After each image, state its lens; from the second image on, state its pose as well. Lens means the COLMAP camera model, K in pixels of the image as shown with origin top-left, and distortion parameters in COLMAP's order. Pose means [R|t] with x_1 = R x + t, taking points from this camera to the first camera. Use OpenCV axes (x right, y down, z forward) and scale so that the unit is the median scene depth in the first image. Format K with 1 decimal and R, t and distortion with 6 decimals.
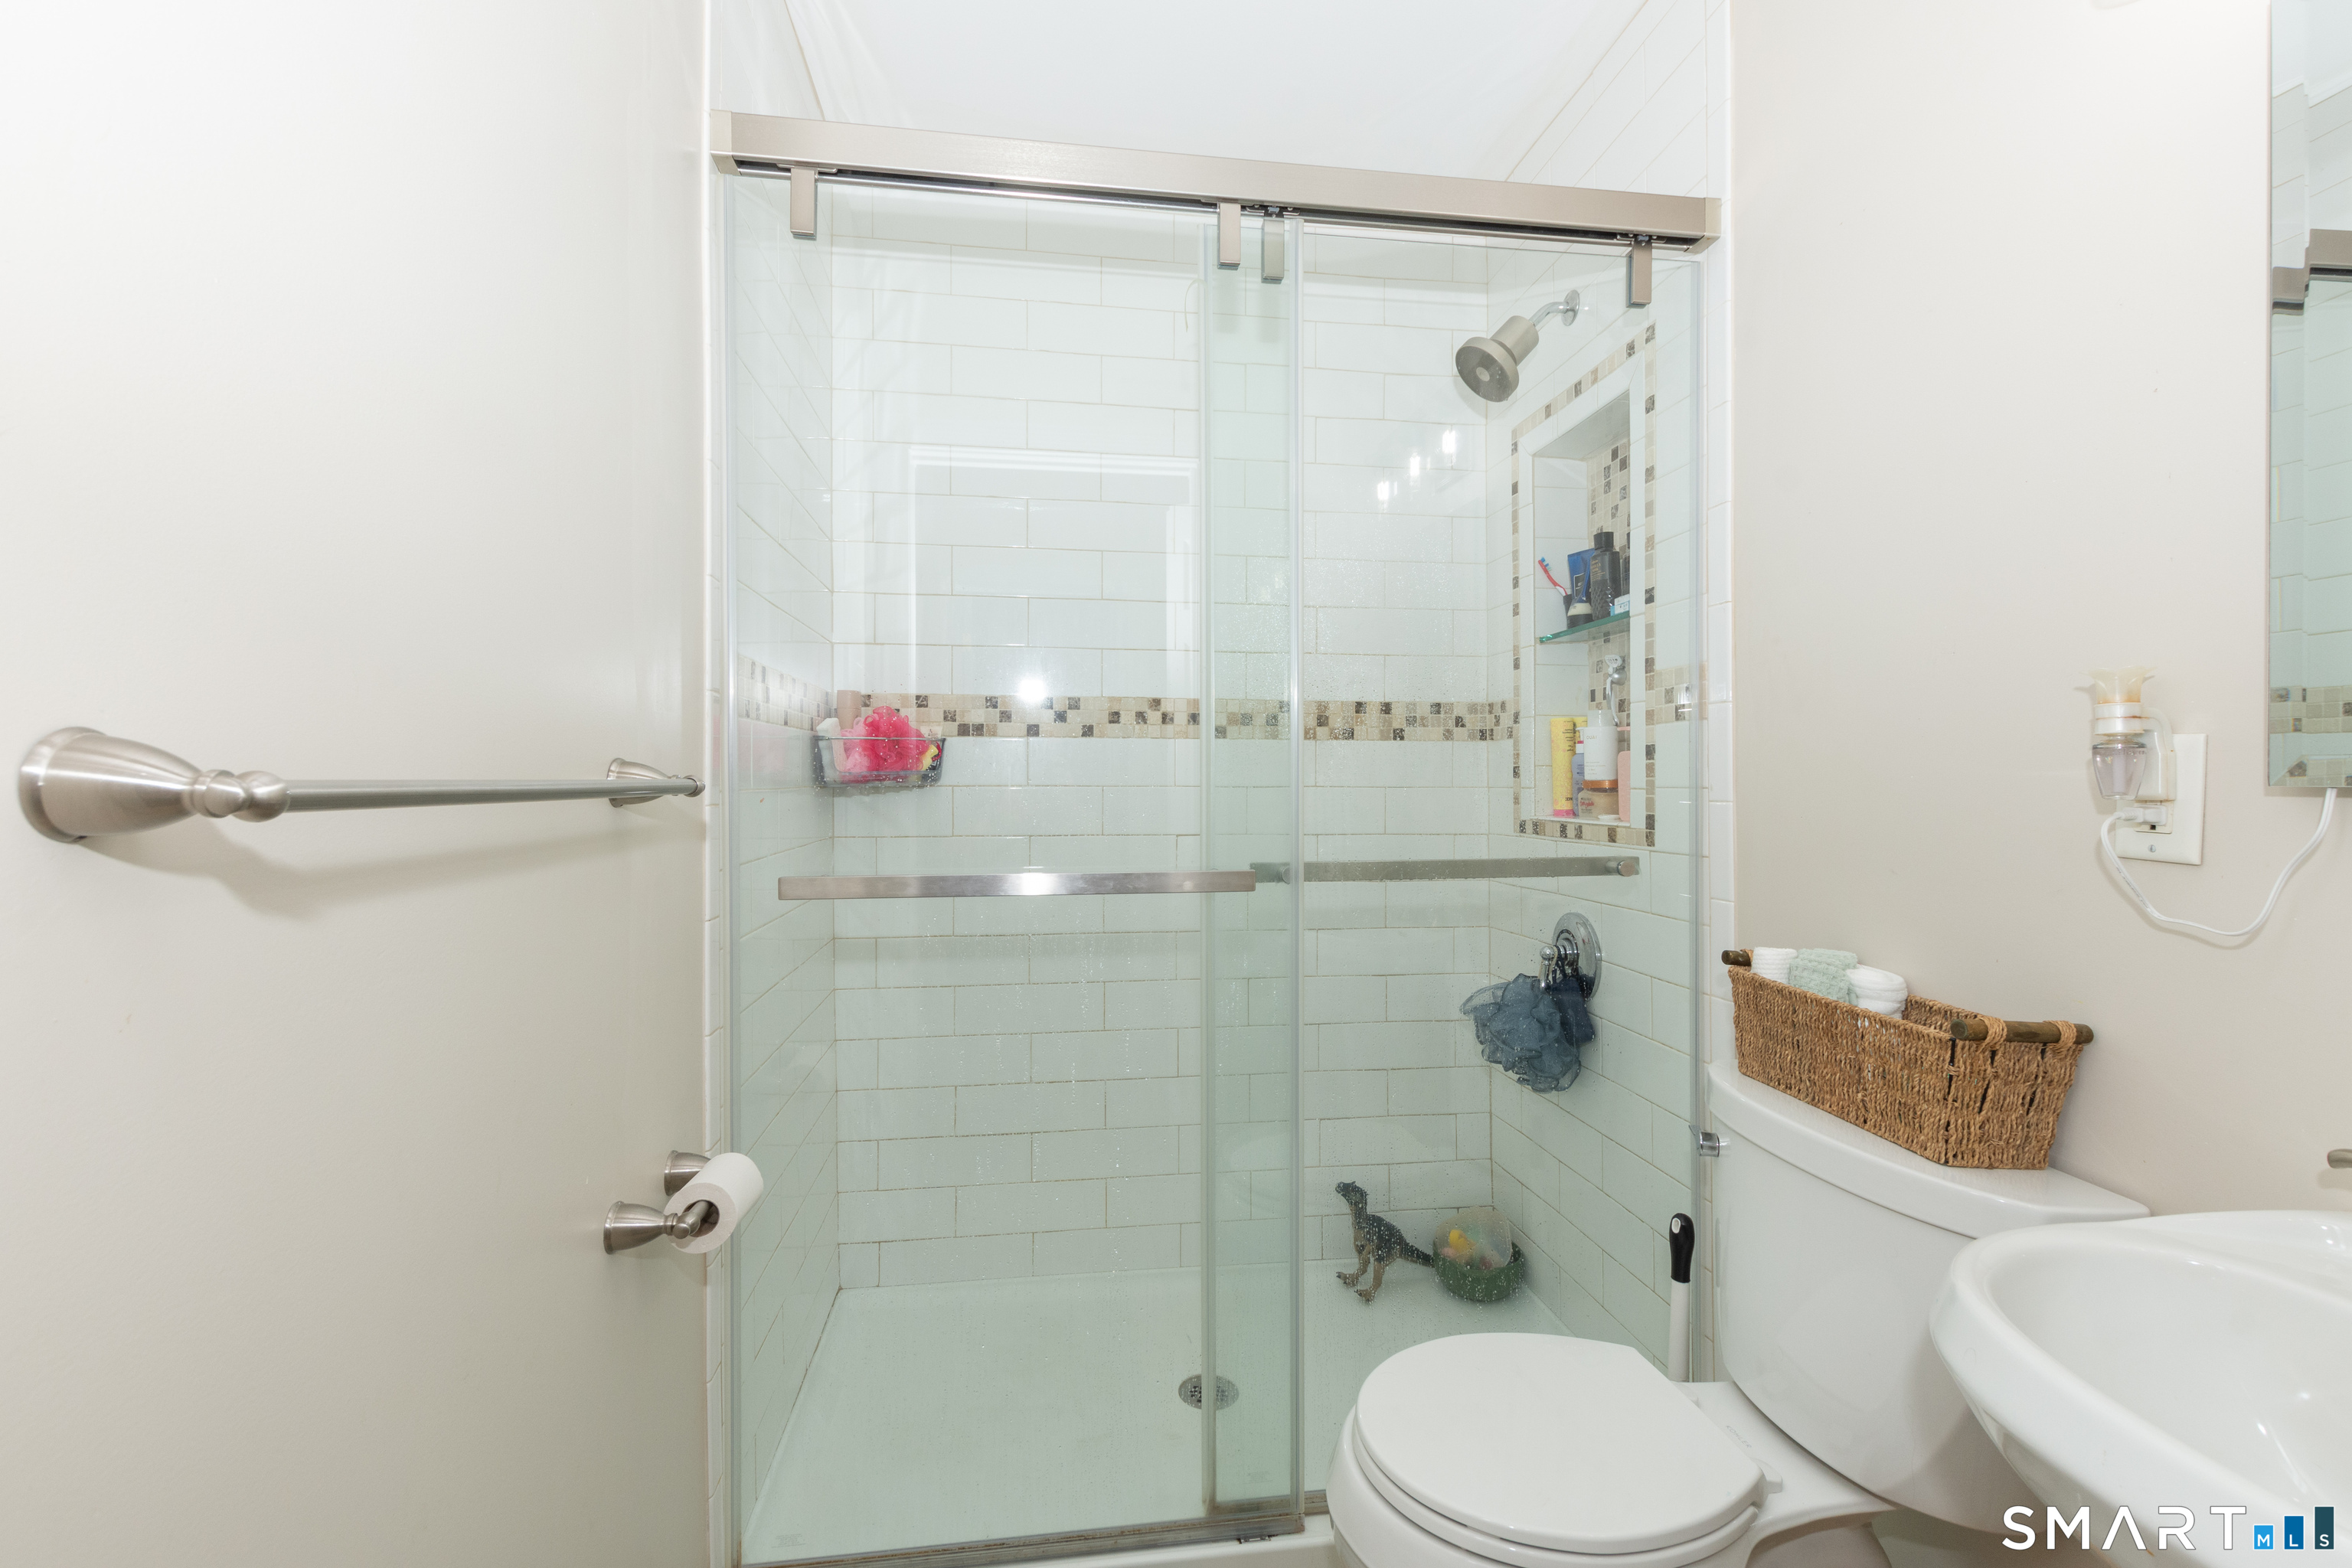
lens RADIAL K [[1031.2, 0, 1178.9], [0, 1031.2, 780.4], [0, 0, 1]] dist [0.003925, -0.002599]
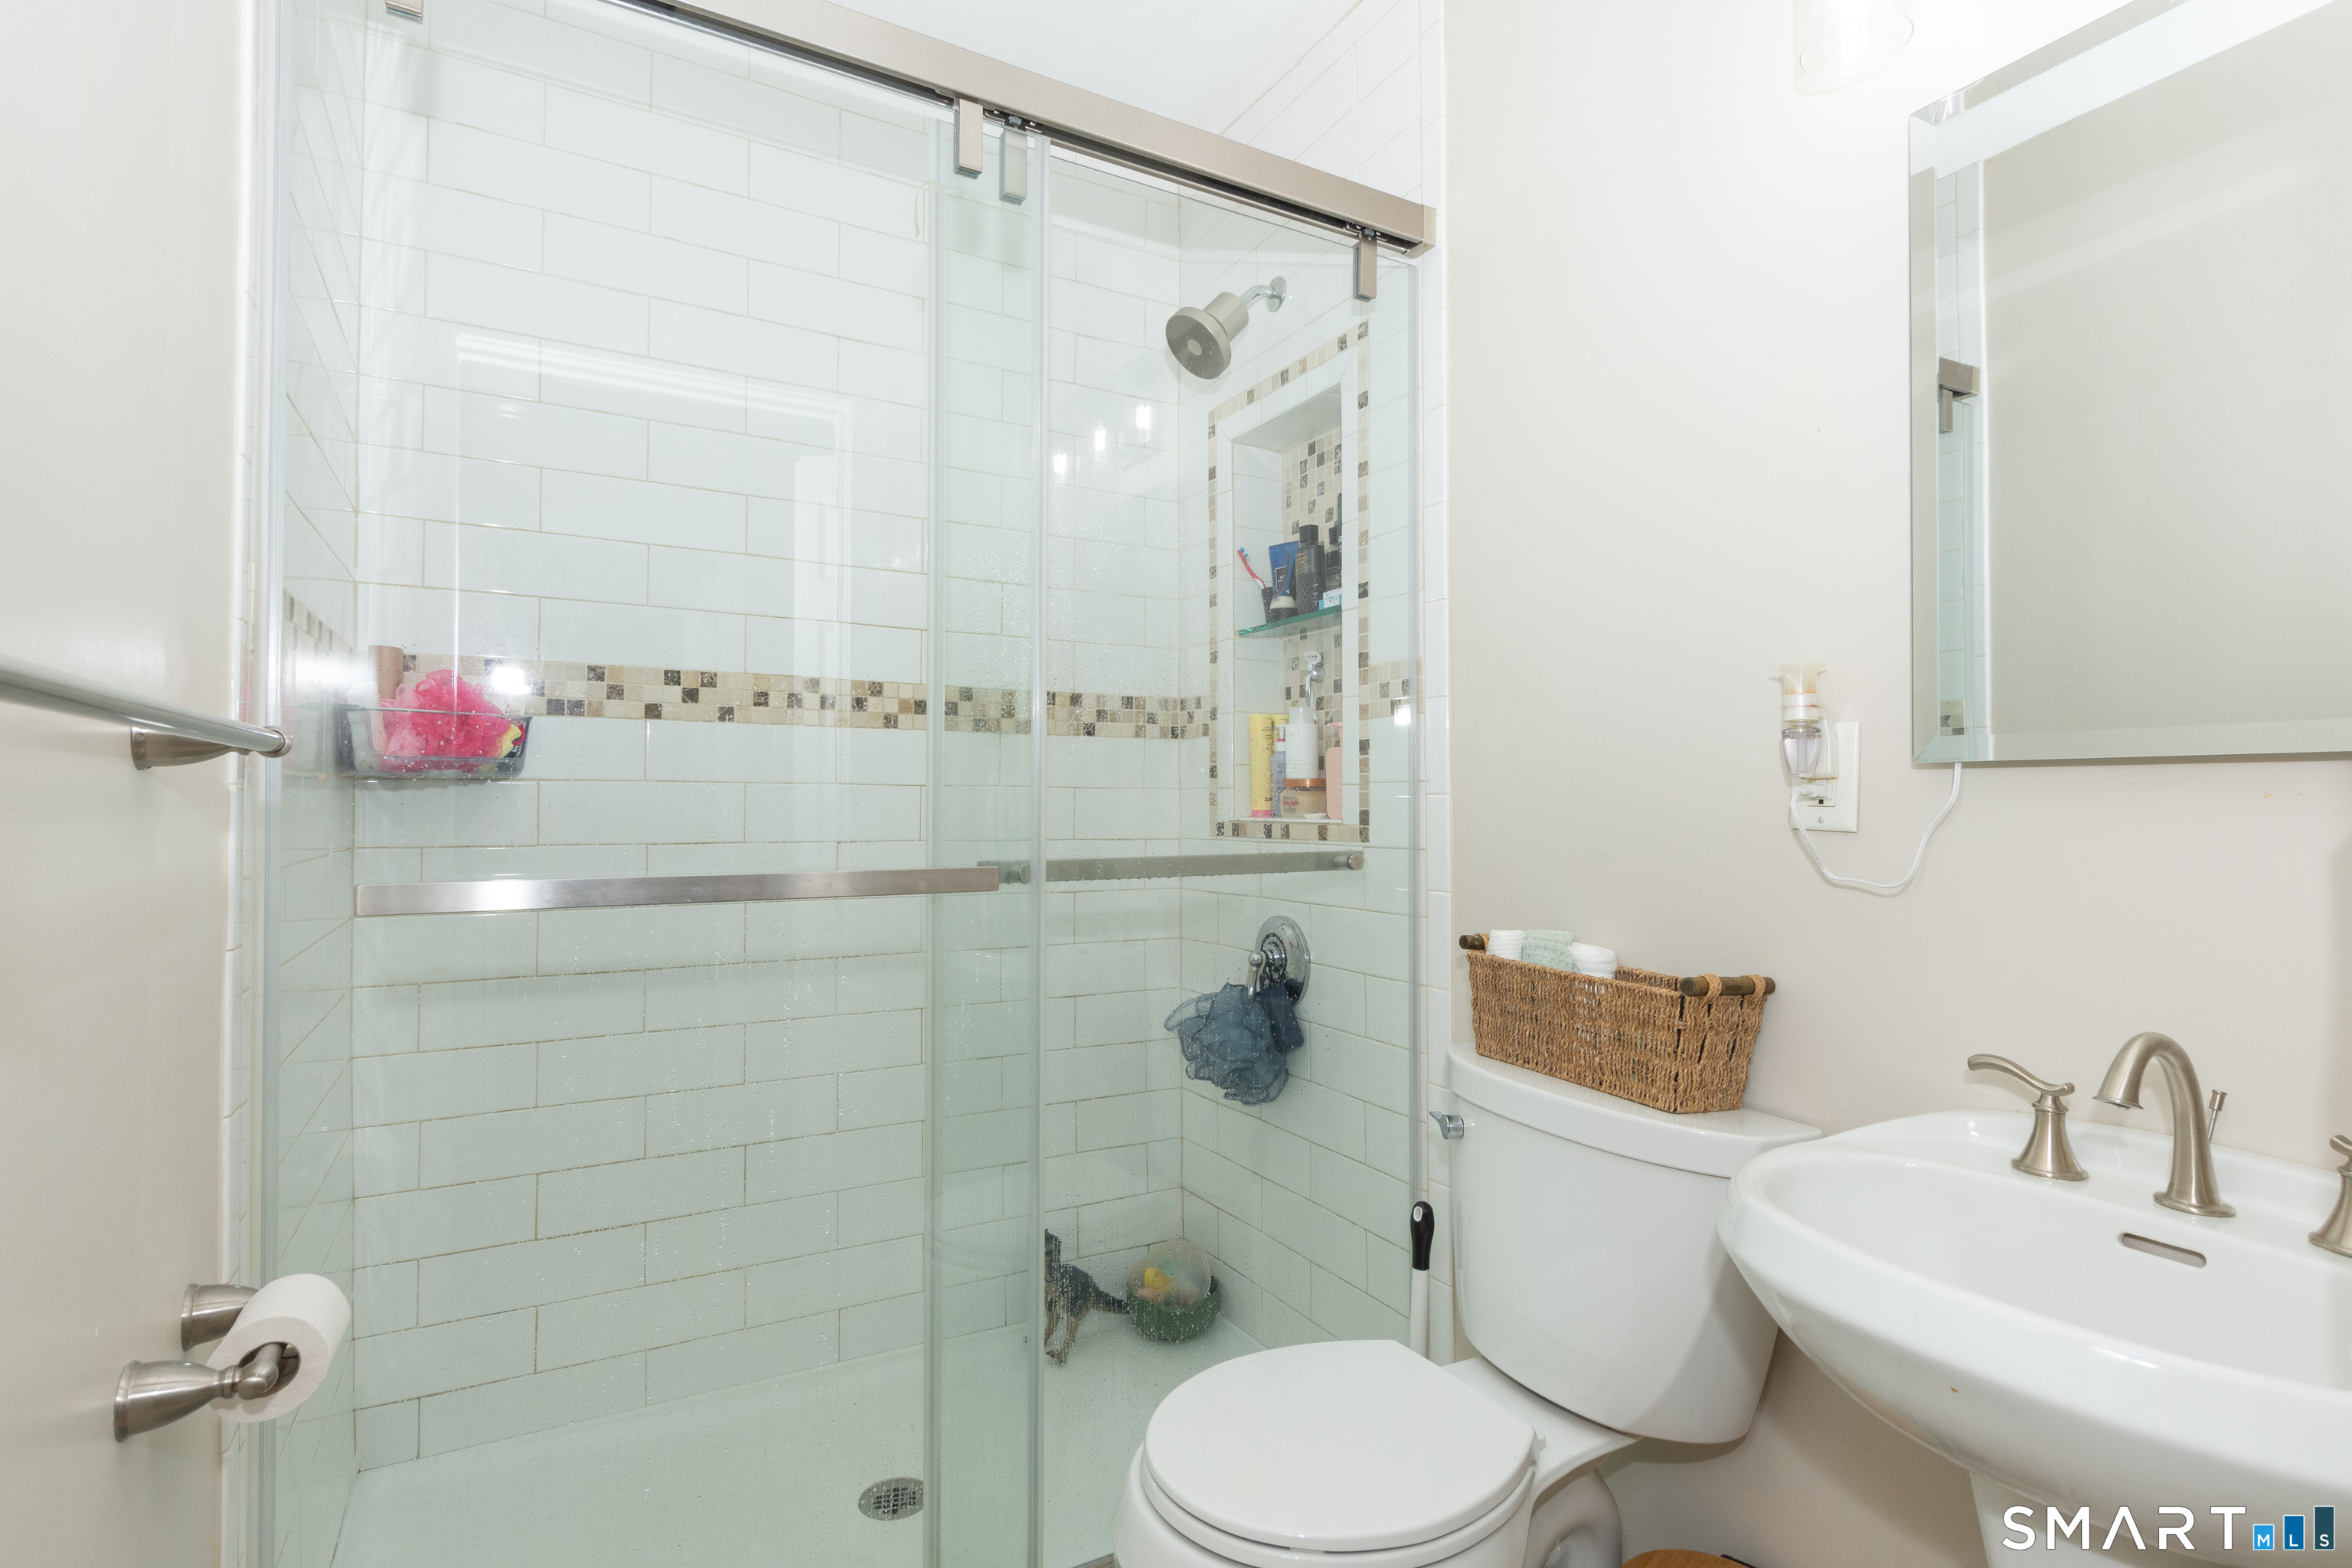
lens RADIAL K [[1156.9, 0, 1179.8], [0, 1156.9, 782.9], [0, 0, 1]] dist [-0.004672, -0.001645]
pose [[0.927750, 0.009984, 0.373070, -0.123885], [-0.002720, 0.999796, -0.019991, 0.030031], [-0.373193, 0.017532, 0.927588, 0.033992]]
